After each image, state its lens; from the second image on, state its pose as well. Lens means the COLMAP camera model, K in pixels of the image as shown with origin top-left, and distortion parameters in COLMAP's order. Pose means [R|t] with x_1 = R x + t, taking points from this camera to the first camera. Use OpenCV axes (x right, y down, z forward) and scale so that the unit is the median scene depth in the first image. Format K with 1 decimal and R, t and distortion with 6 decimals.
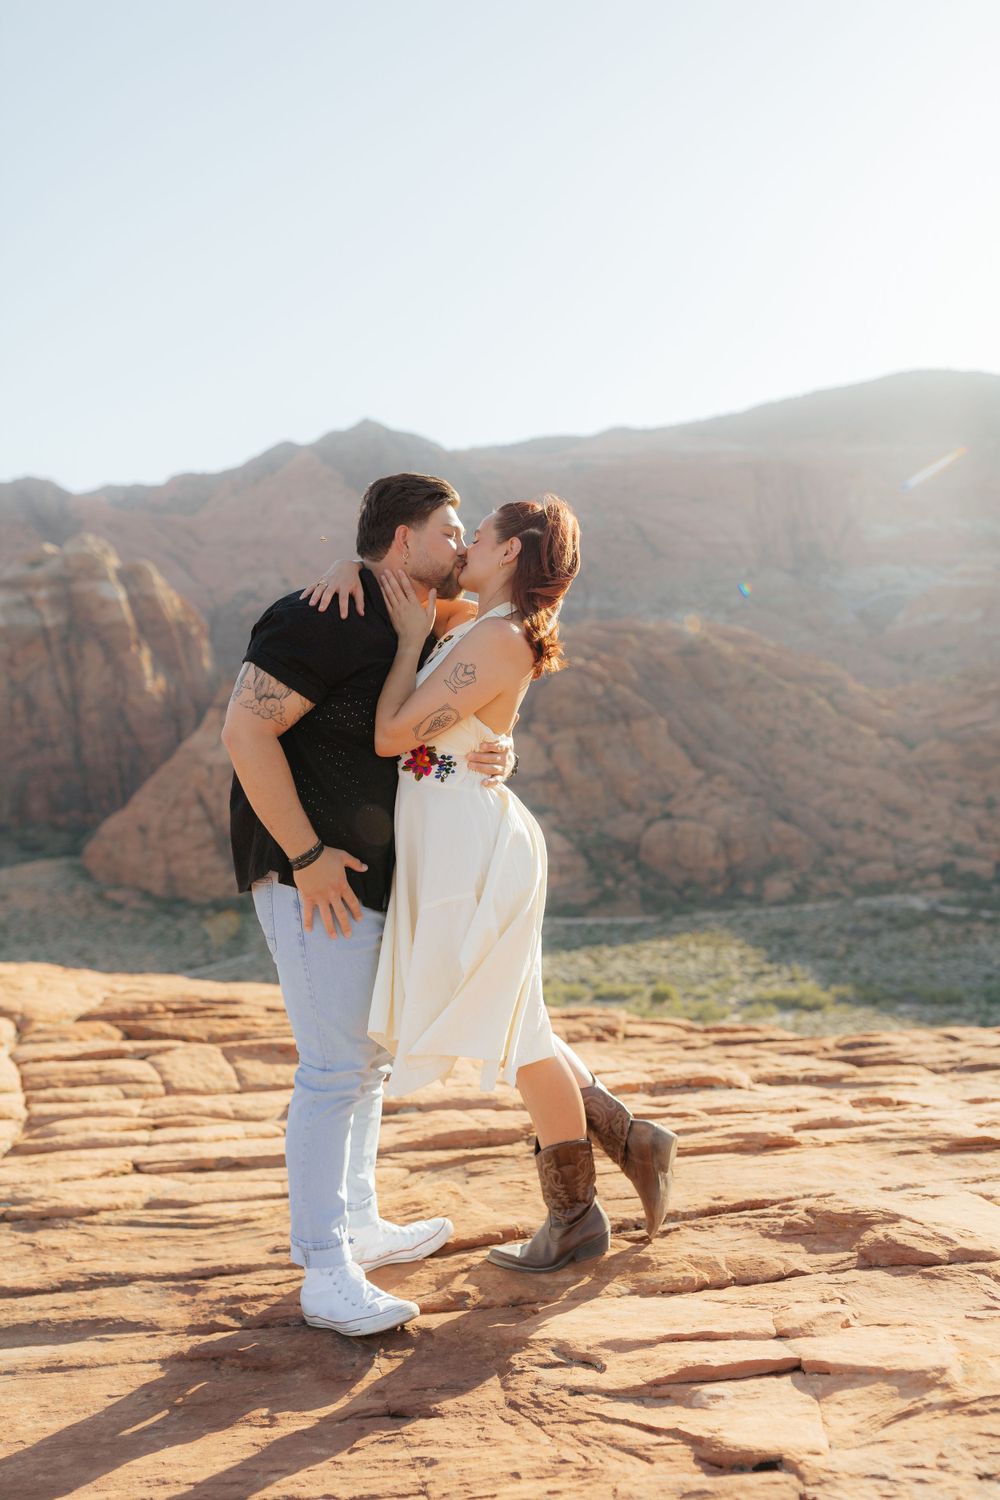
lens RADIAL K [[1424.7, 0, 498.5], [0, 1424.7, 746.8], [0, 0, 1]] dist [0.011729, -0.016317]
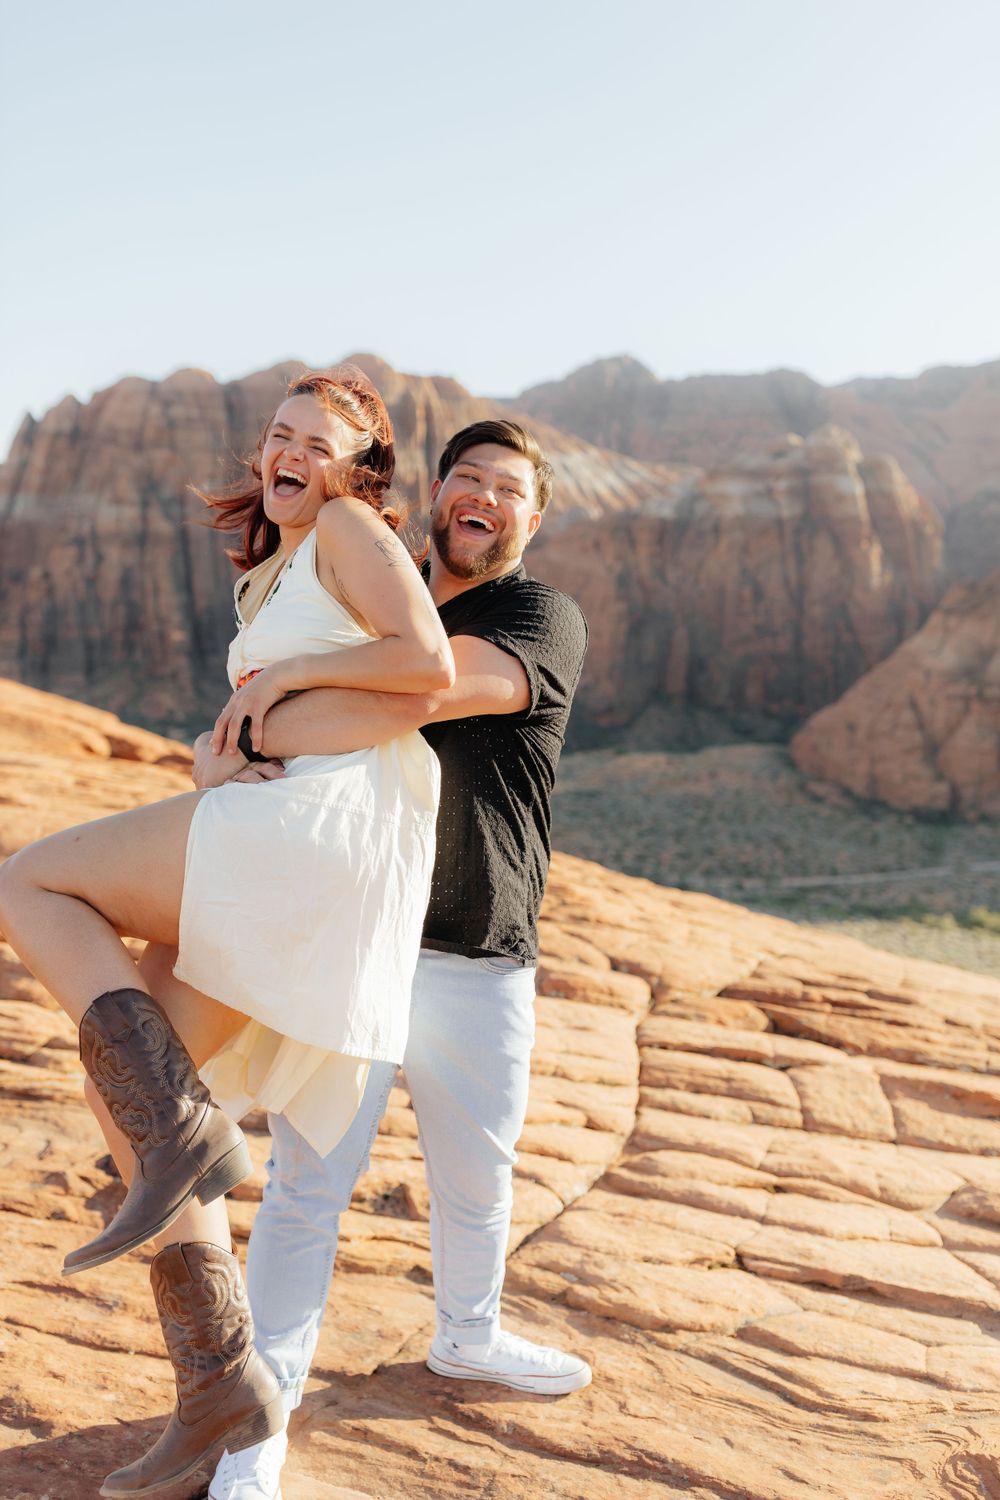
lens RADIAL K [[1424.7, 0, 498.5], [0, 1424.7, 746.8], [0, 0, 1]] dist [0.011729, -0.016317]
pose [[0.876087, 0.130039, -0.464286, -0.027455], [-0.096153, 0.990722, 0.096049, -0.025633], [0.472468, -0.039505, 0.880462, 0.162285]]
